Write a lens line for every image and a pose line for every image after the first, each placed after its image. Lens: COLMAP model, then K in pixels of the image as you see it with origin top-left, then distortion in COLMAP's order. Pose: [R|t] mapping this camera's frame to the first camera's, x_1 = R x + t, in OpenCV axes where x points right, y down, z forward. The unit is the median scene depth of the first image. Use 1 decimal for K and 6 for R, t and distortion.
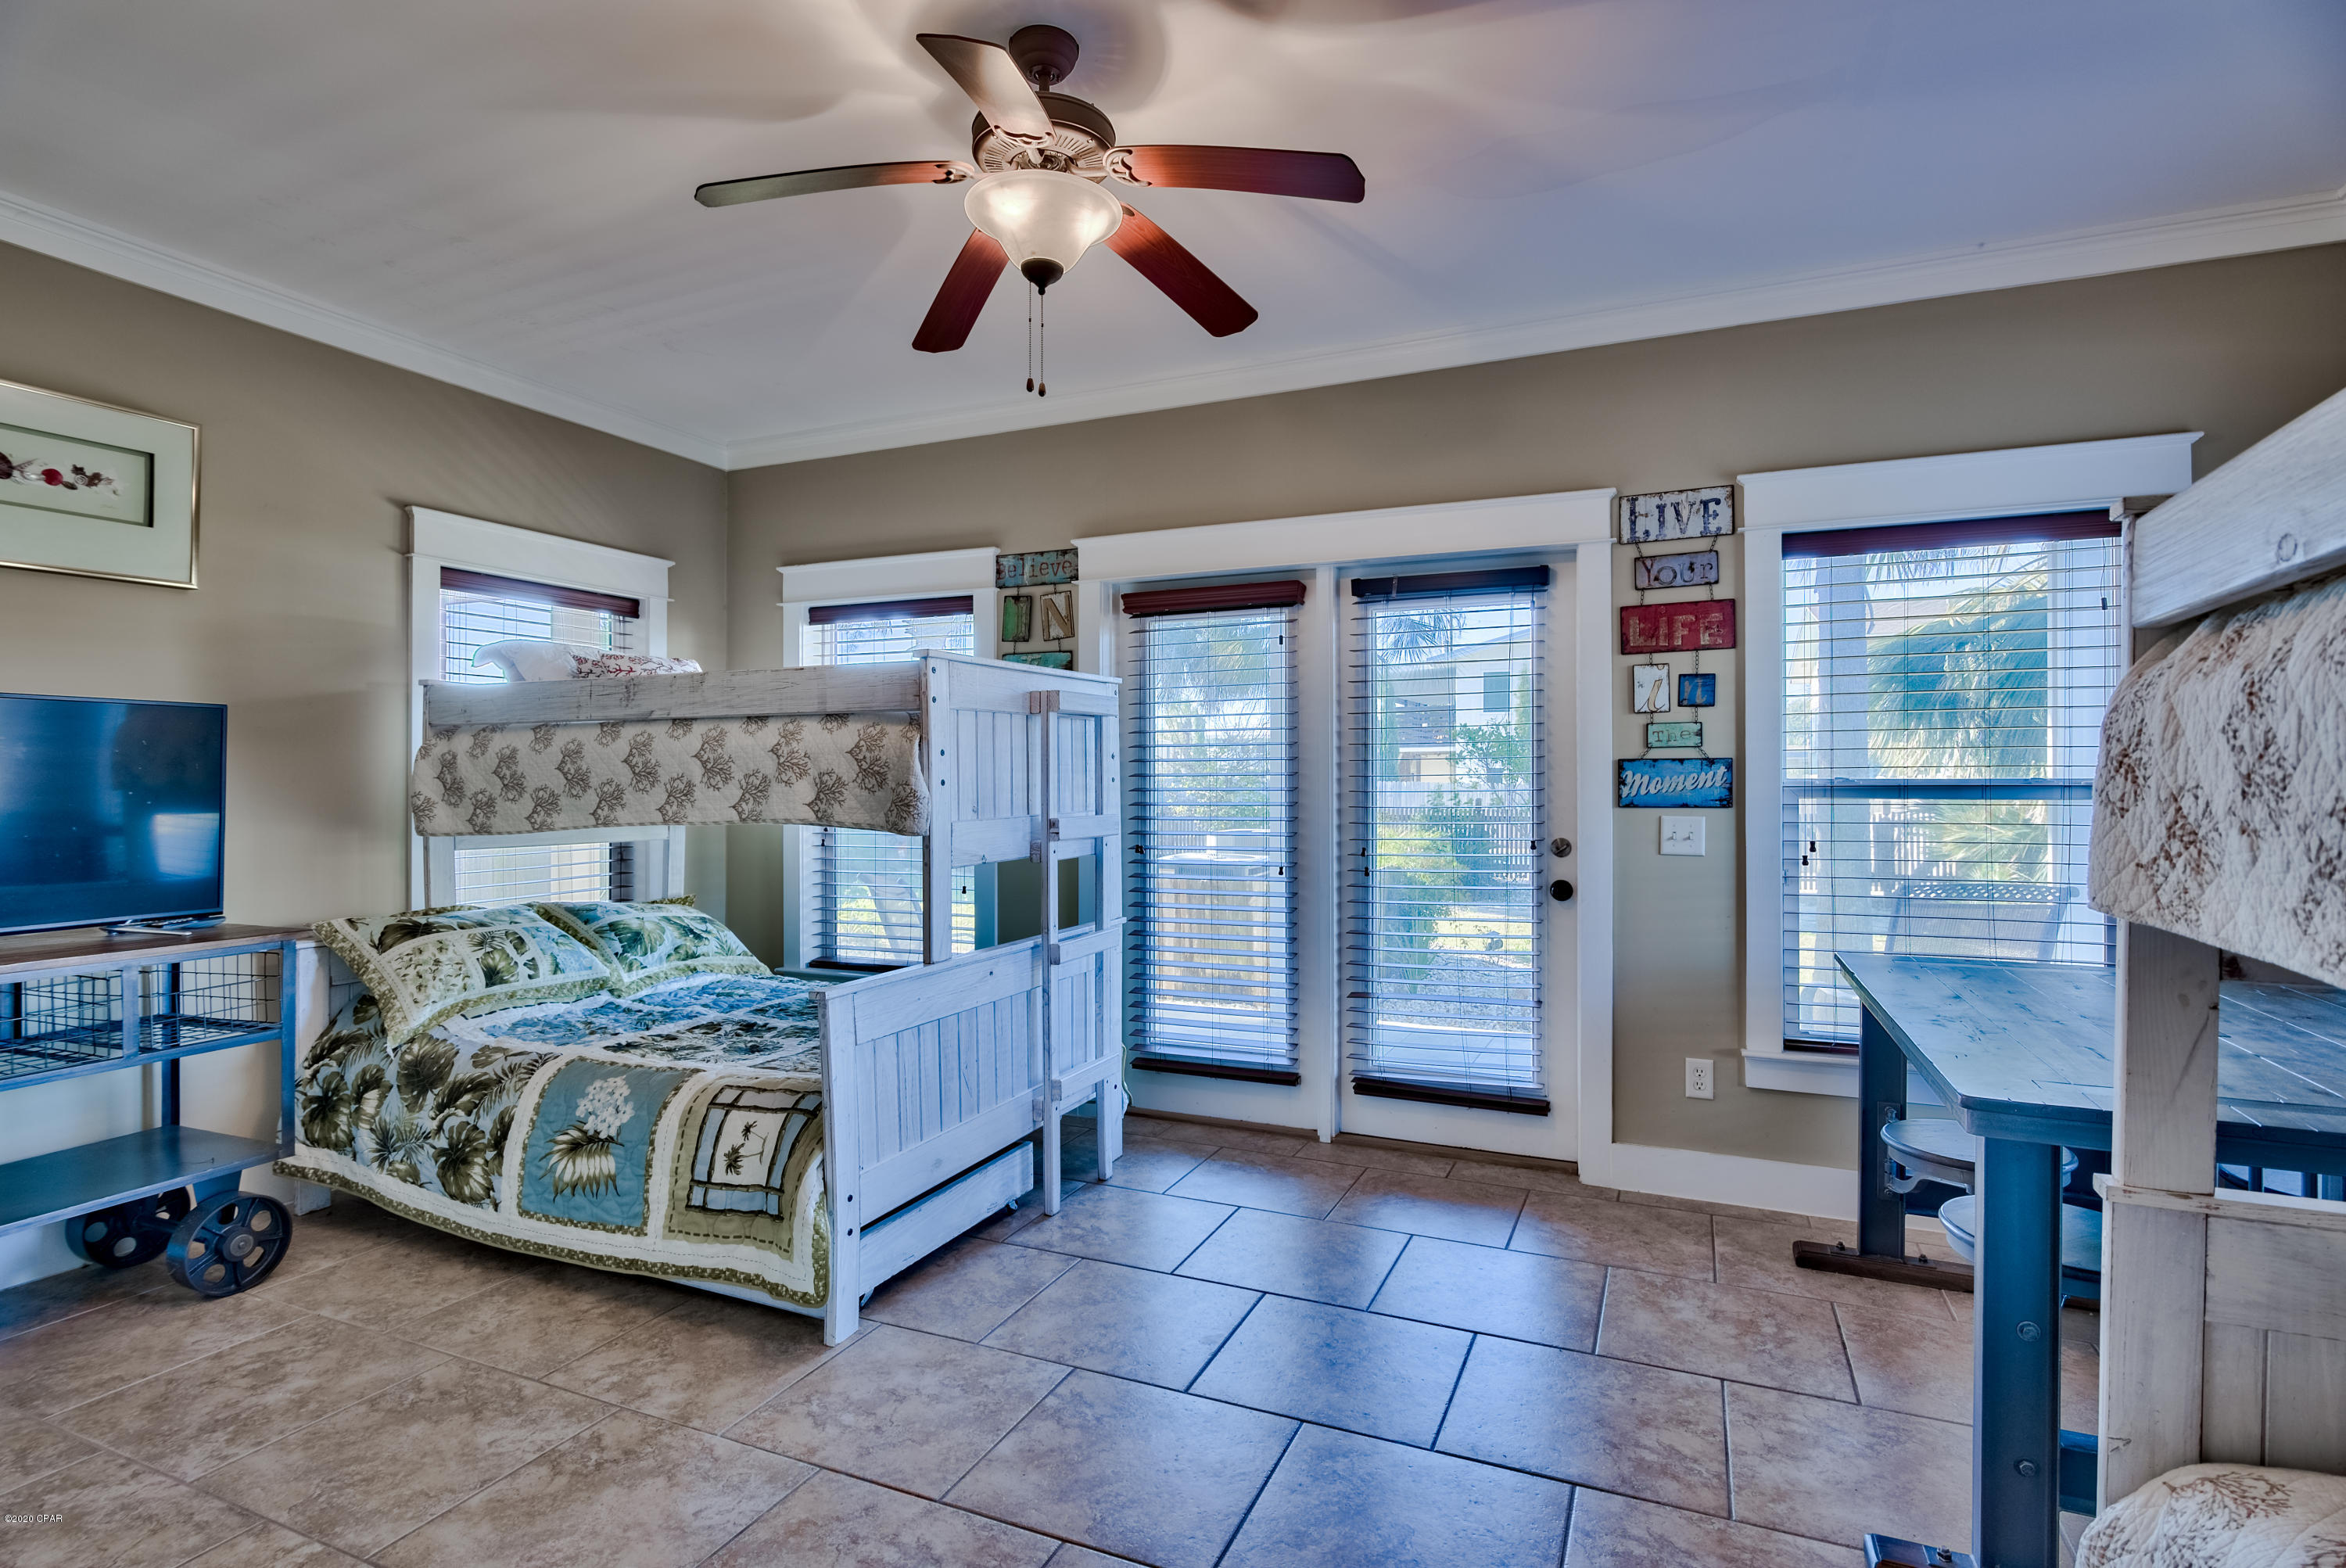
lens RADIAL K [[1163.2, 0, 1188.9], [0, 1163.2, 769.7], [0, 0, 1]] dist [-0.005540, -0.000247]
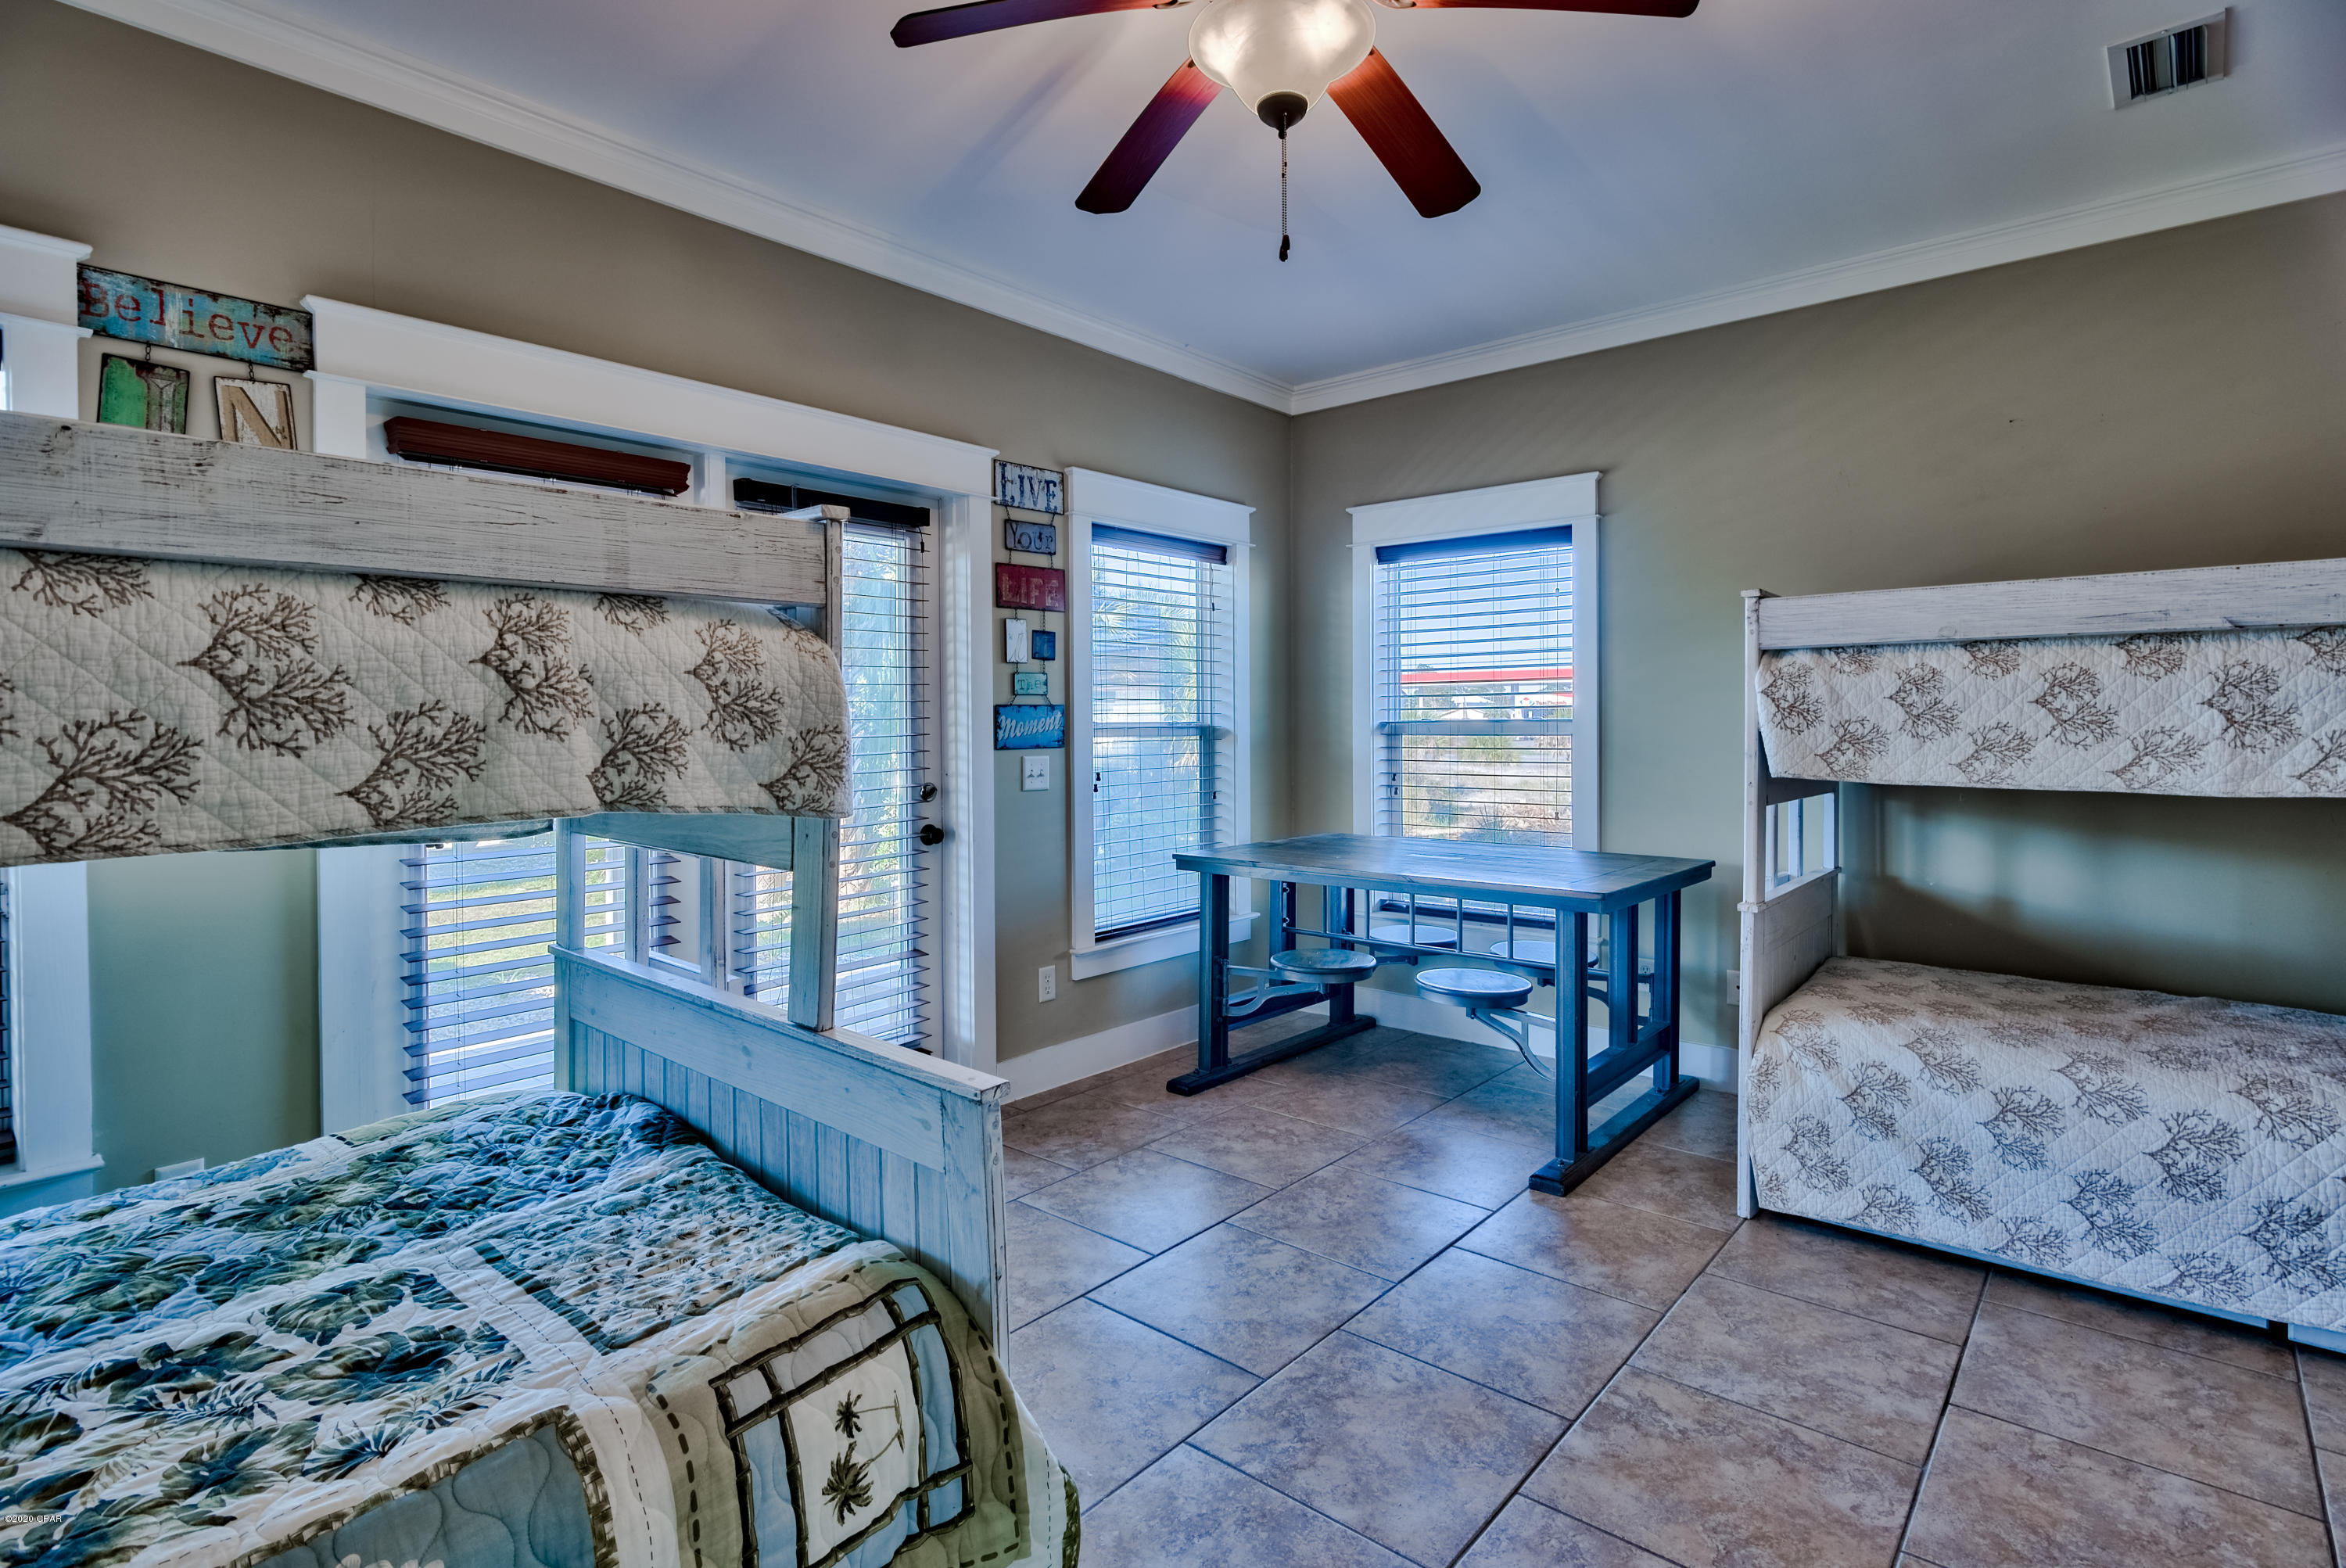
lens RADIAL K [[1163.2, 0, 1170.2], [0, 1163.2, 727.4], [0, 0, 1]] dist [-0.005540, -0.000247]
pose [[0.295800, -0.005190, 0.955236, -0.620077], [-0.000258, 0.999985, 0.005513, 0.005940], [-0.955250, -0.001878, 0.295794, 0.542843]]
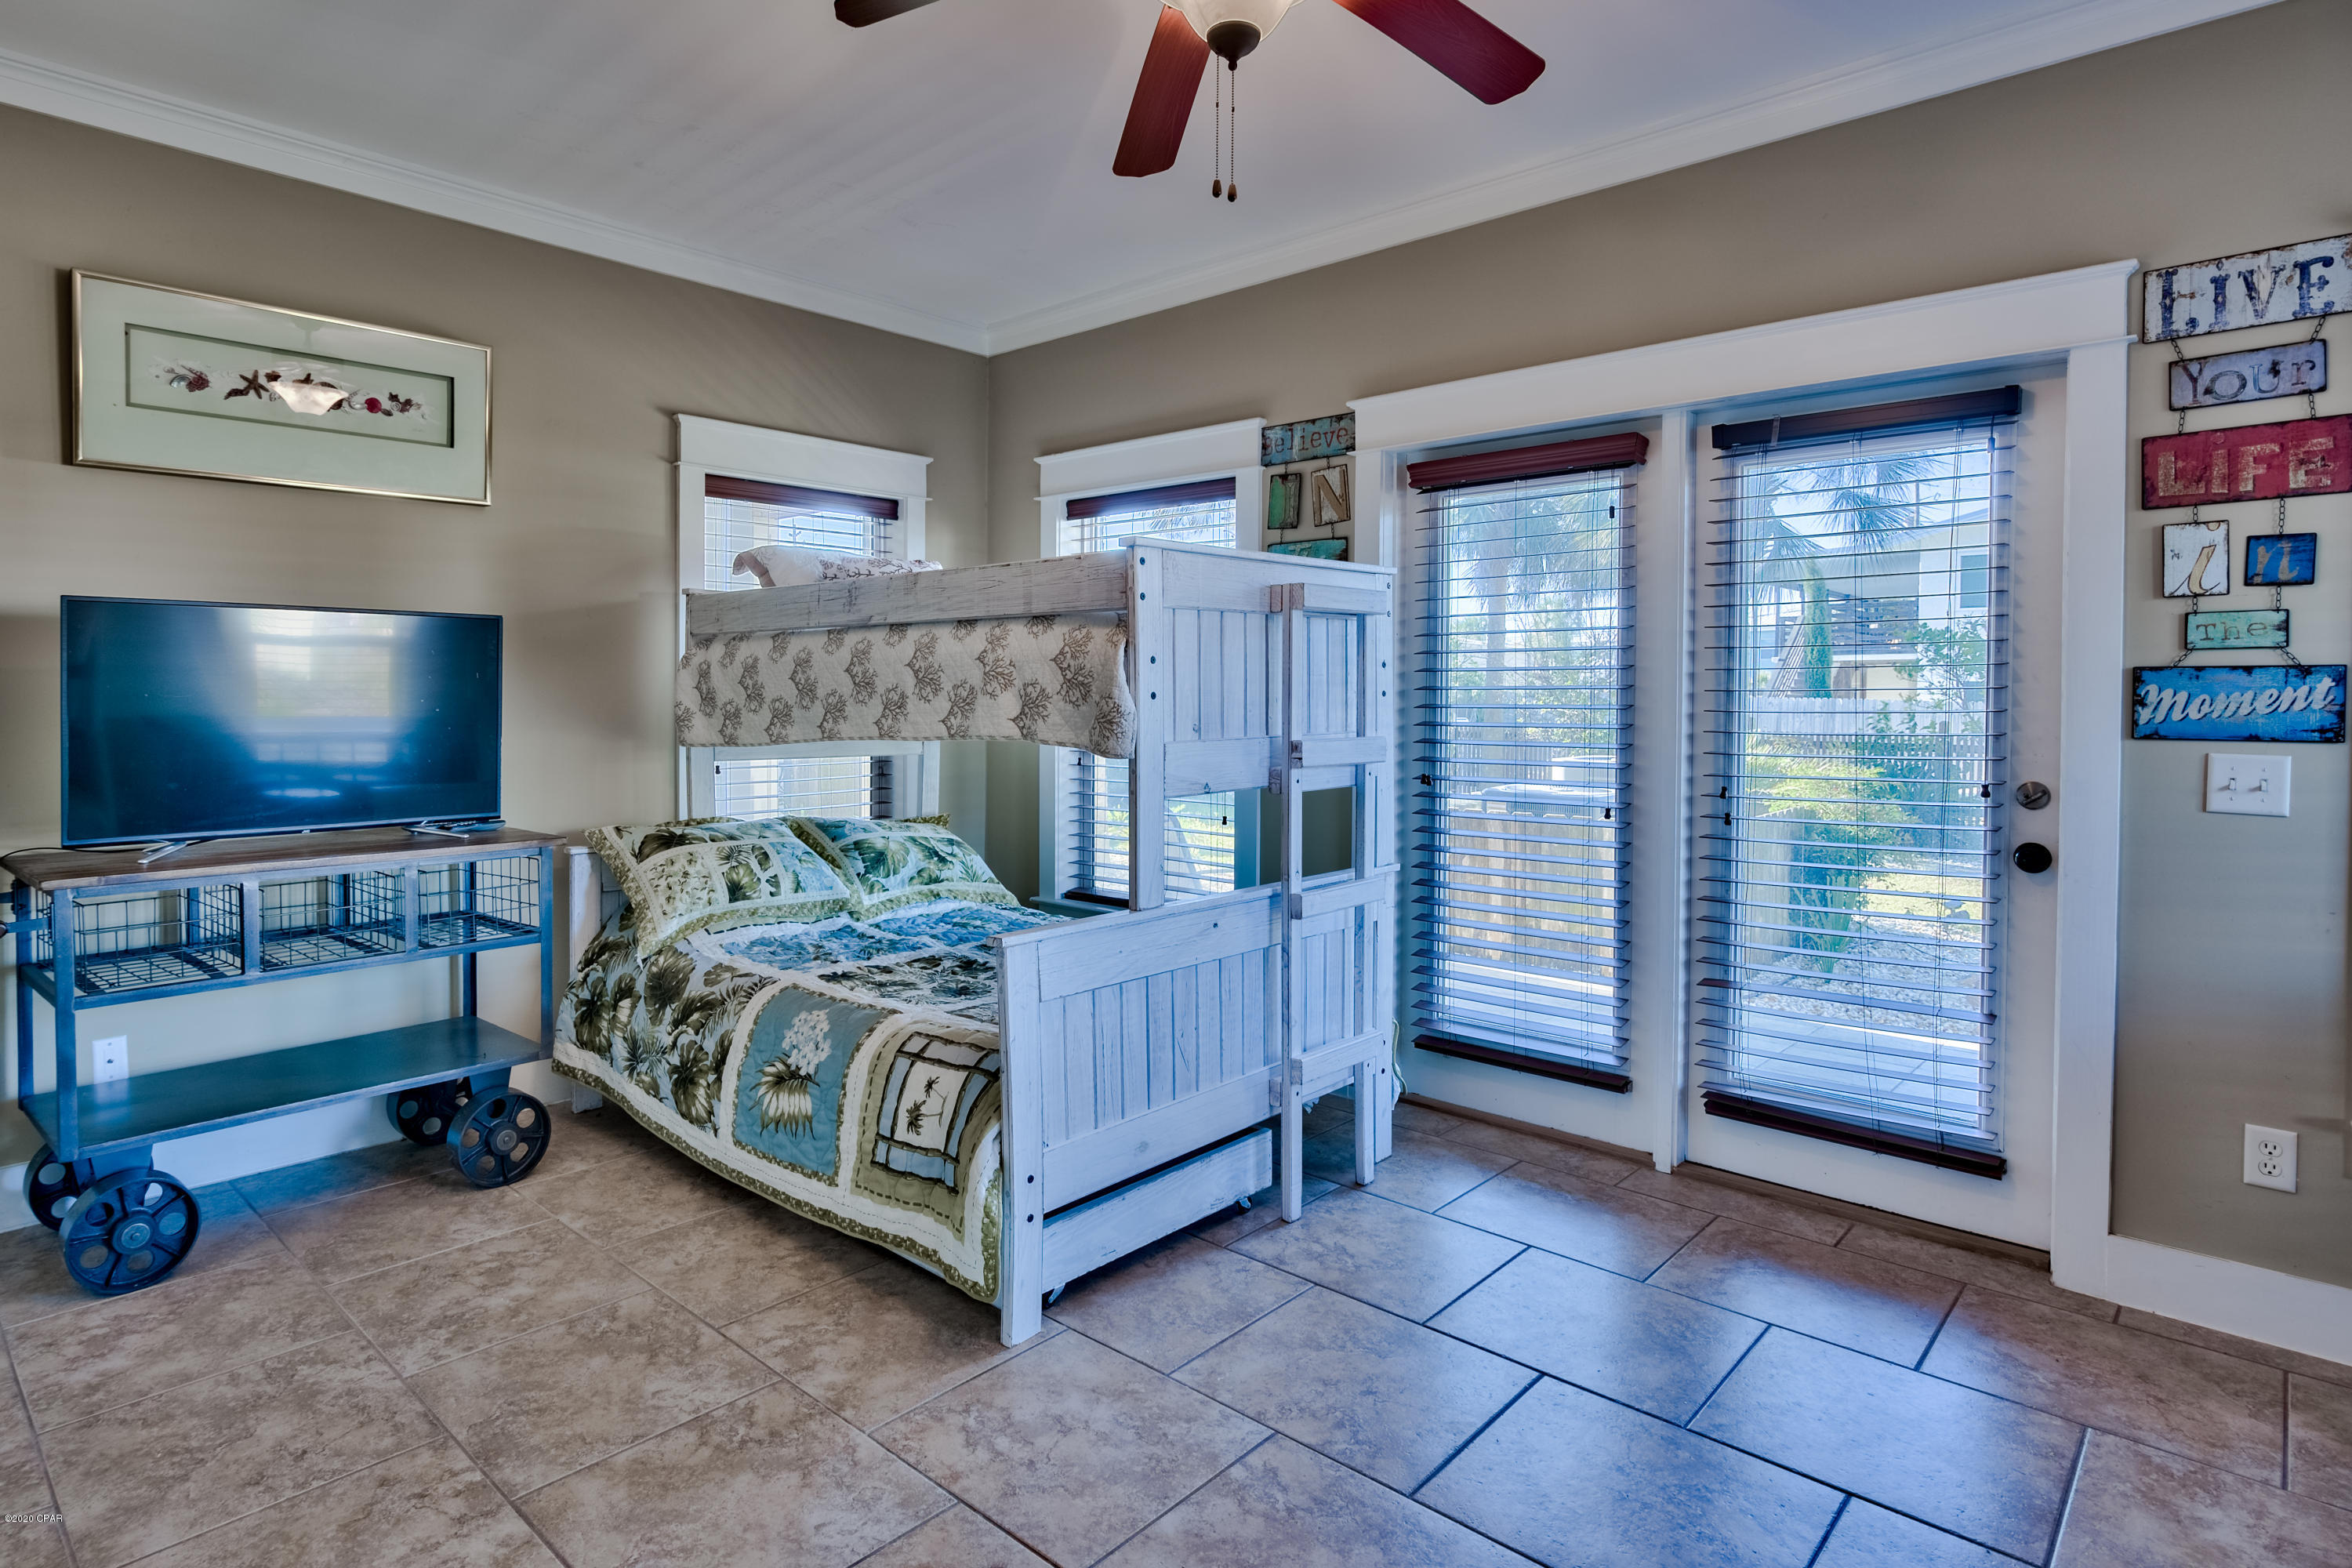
lens RADIAL K [[1261.4, 0, 1134.6], [0, 1261.4, 711.5], [0, 0, 1]] dist [-0.004287, -0.000880]
pose [[0.941483, 0.010474, -0.336897, 0.073986], [-0.002669, 0.999717, 0.023622, 0.000957], [0.337049, -0.021340, 0.941245, 0.127274]]
